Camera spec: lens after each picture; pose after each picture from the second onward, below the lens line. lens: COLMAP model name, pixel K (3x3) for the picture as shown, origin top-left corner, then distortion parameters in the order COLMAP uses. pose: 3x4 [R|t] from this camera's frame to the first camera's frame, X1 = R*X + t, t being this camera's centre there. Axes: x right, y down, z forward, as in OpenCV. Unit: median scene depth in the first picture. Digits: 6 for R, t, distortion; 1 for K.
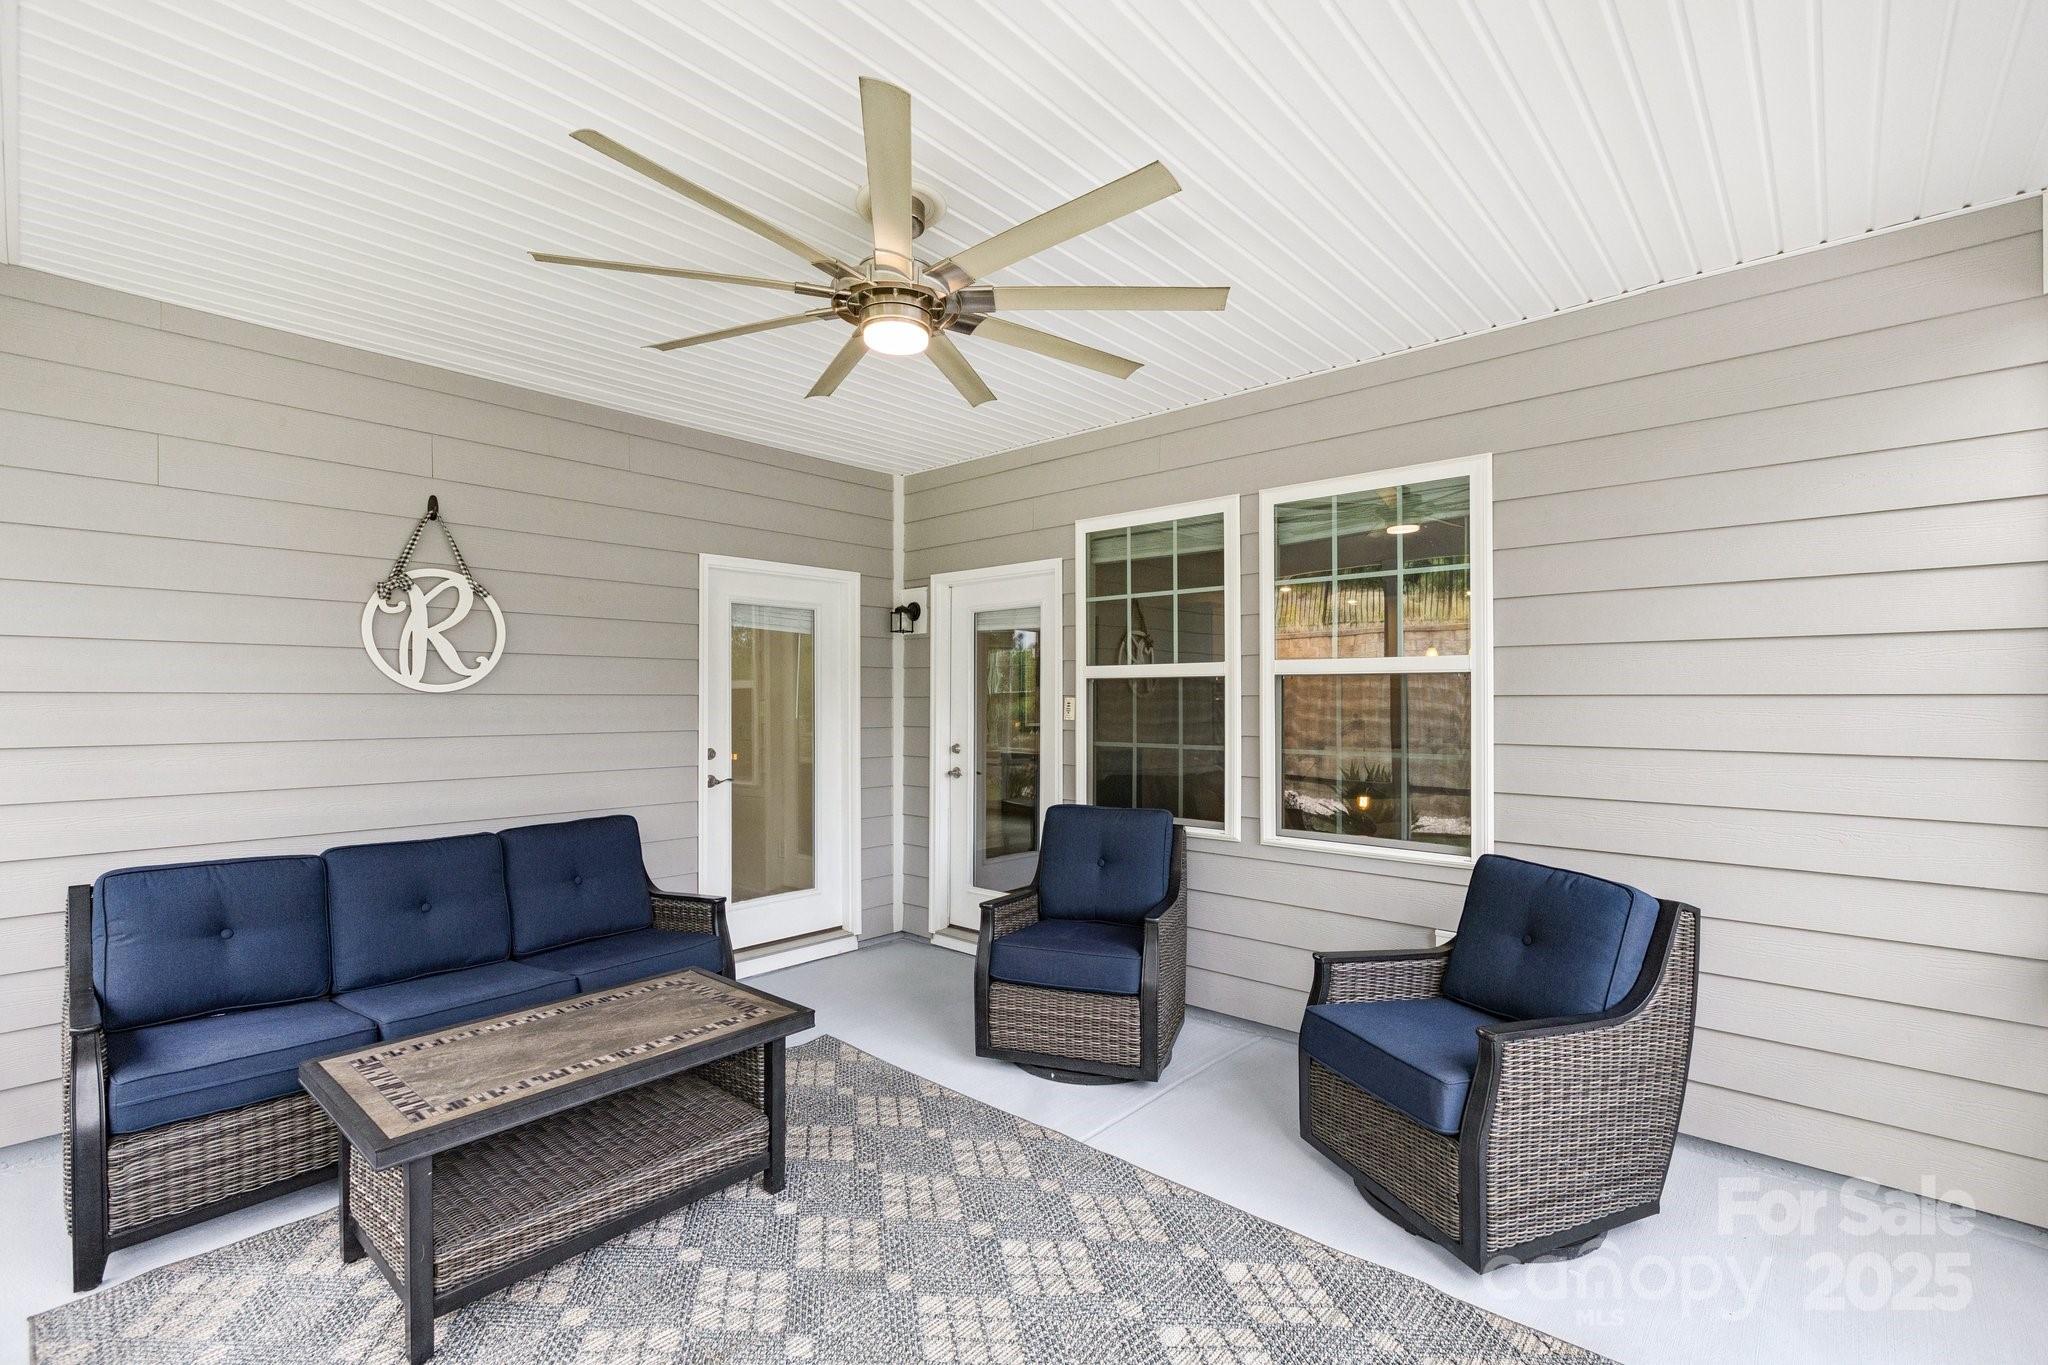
lens RADIAL K [[933.9, 0, 1027.1], [0, 933.9, 685.1], [0, 0, 1]] dist [0.006041, -0.000165]
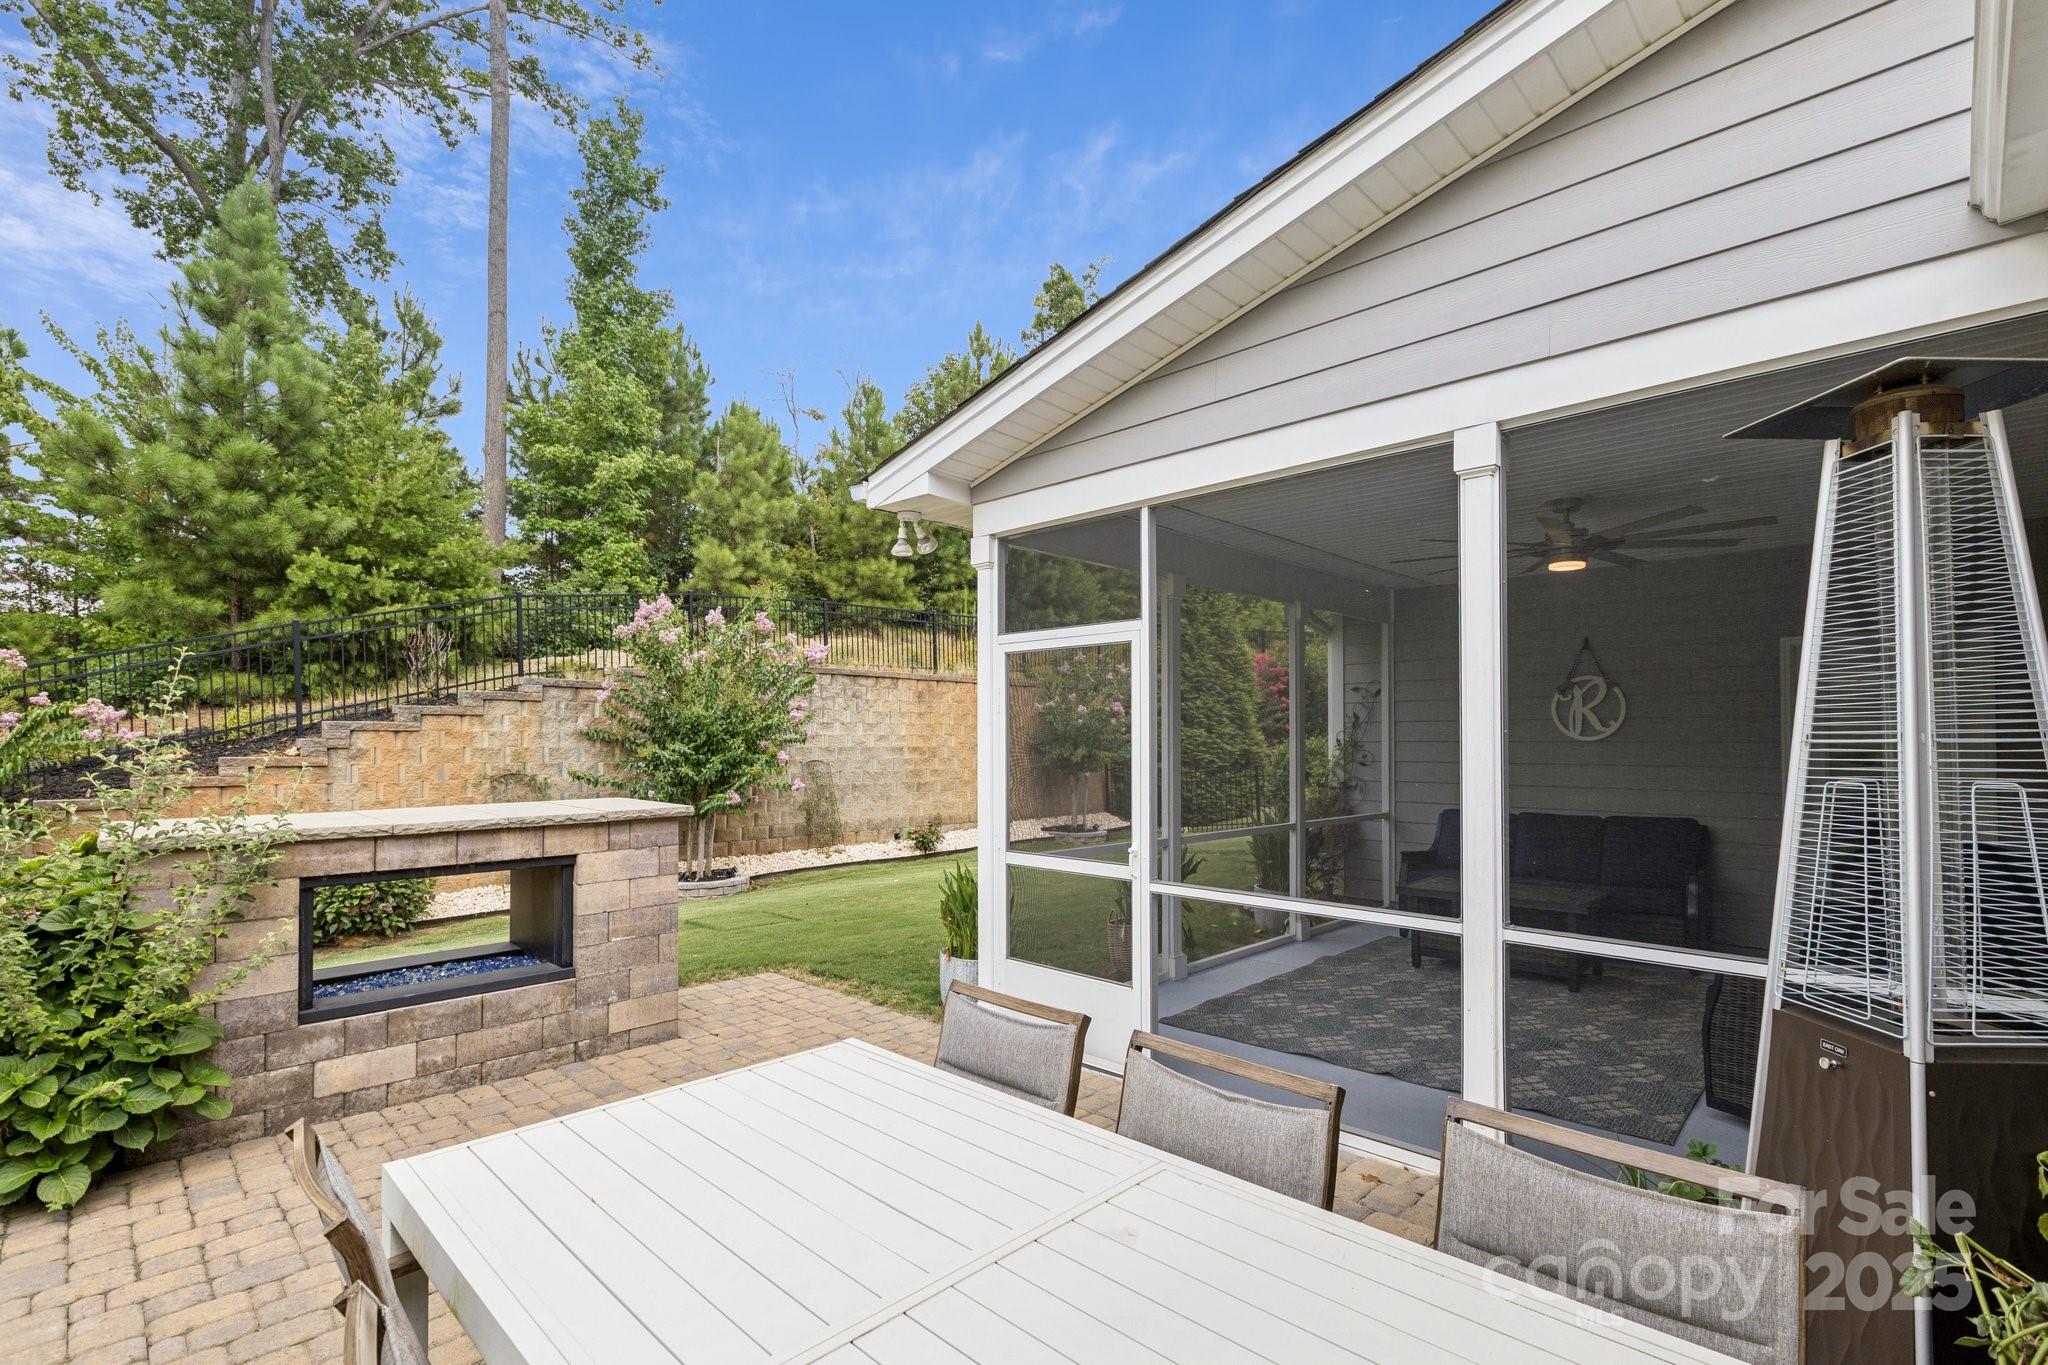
lens RADIAL K [[933.9, 0, 1030.1], [0, 933.9, 724.9], [0, 0, 1]] dist [0.006041, -0.000165]
pose [[-0.043927, -0.018838, -0.998857, 1.183047], [0.012595, 0.999732, -0.019408, -0.001683], [0.998955, -0.013433, -0.043678, -0.040973]]
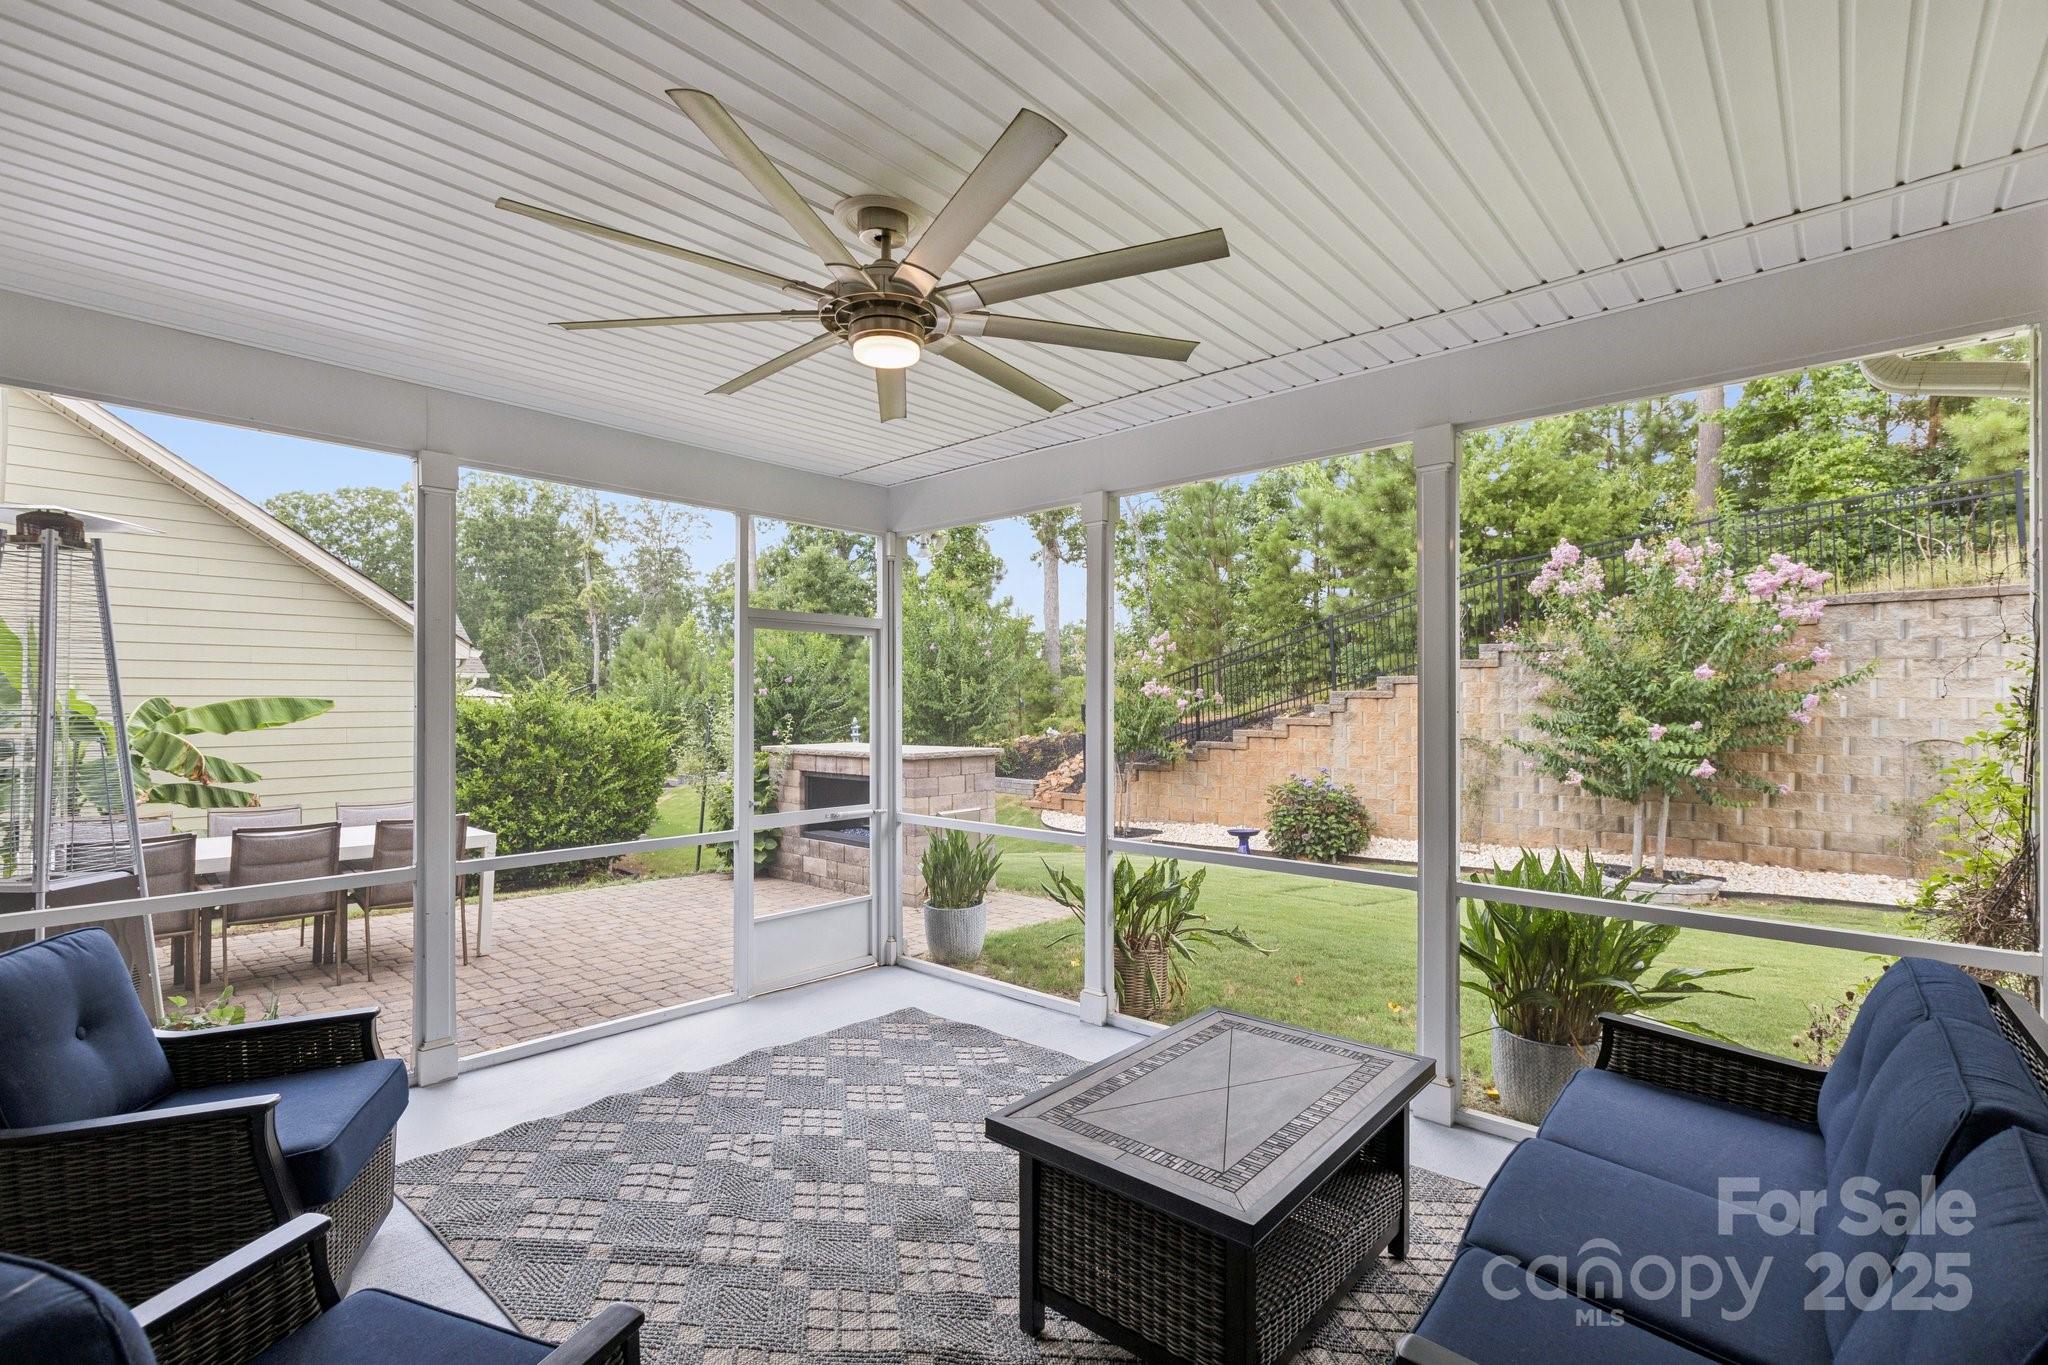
lens RADIAL K [[933.9, 0, 1014.1], [0, 933.9, 698.7], [0, 0, 1]] dist [0.006041, -0.000165]
pose [[-0.999997, -0.002077, 0.001285, -0.170768], [-0.002100, 0.999830, -0.018312, 0.002697], [-0.001247, -0.018315, -0.999831, 1.227553]]
